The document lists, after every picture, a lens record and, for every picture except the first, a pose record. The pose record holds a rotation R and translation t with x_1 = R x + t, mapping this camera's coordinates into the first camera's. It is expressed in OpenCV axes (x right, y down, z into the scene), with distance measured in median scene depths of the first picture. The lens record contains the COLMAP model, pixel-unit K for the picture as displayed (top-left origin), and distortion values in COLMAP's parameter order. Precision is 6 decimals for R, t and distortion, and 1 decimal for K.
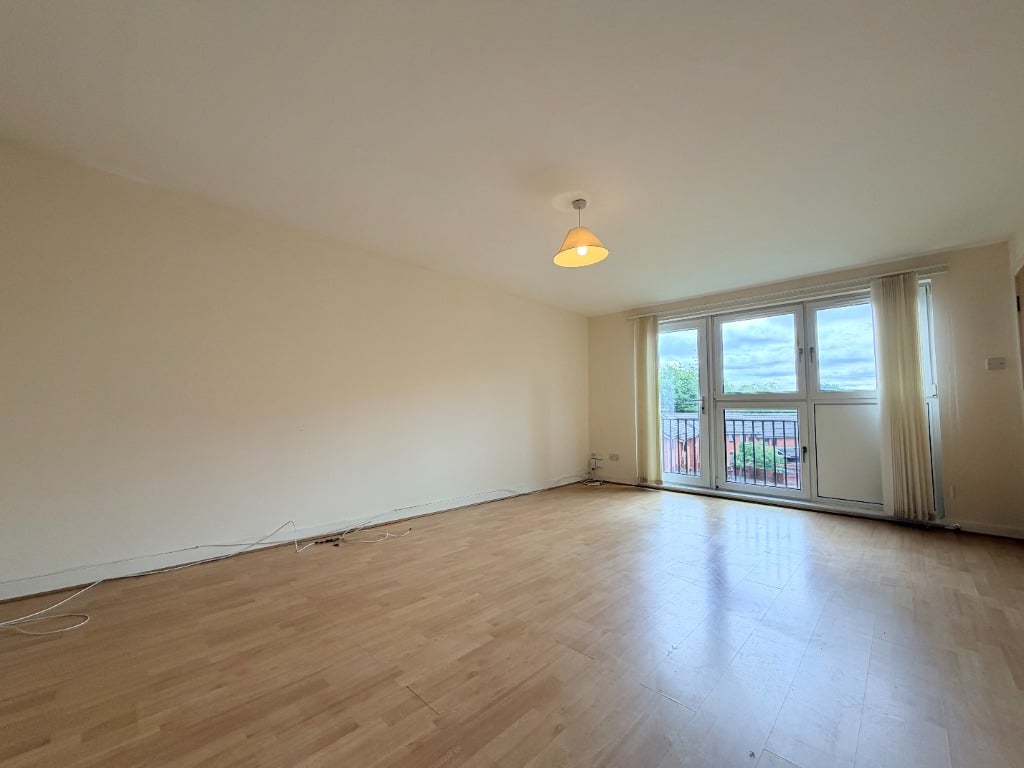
lens RADIAL K [[408.3, 0, 508.3], [0, 408.3, 383.6], [0, 0, 1]] dist [0.001825, 0.000485]
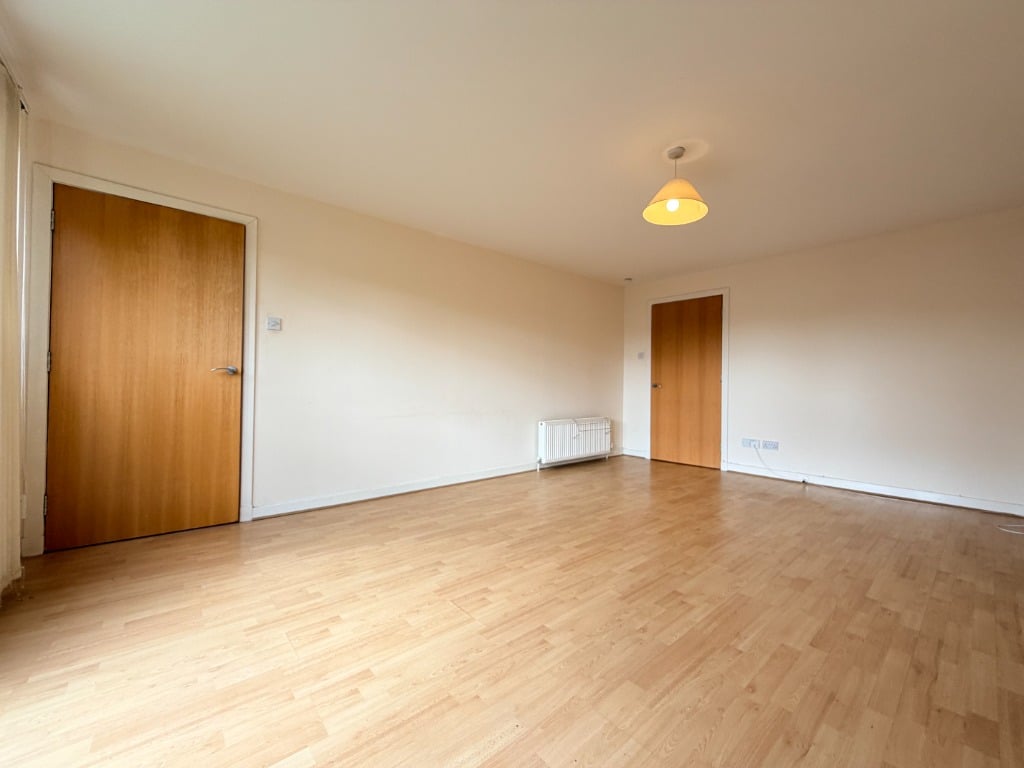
lens RADIAL K [[408.3, 0, 508.3], [0, 408.3, 383.6], [0, 0, 1]] dist [0.001825, 0.000485]
pose [[-0.995238, -0.018639, 0.095672, 0.298372], [-0.025960, 0.996781, -0.075856, 0.096443], [-0.093950, -0.077978, -0.992518, 1.257023]]
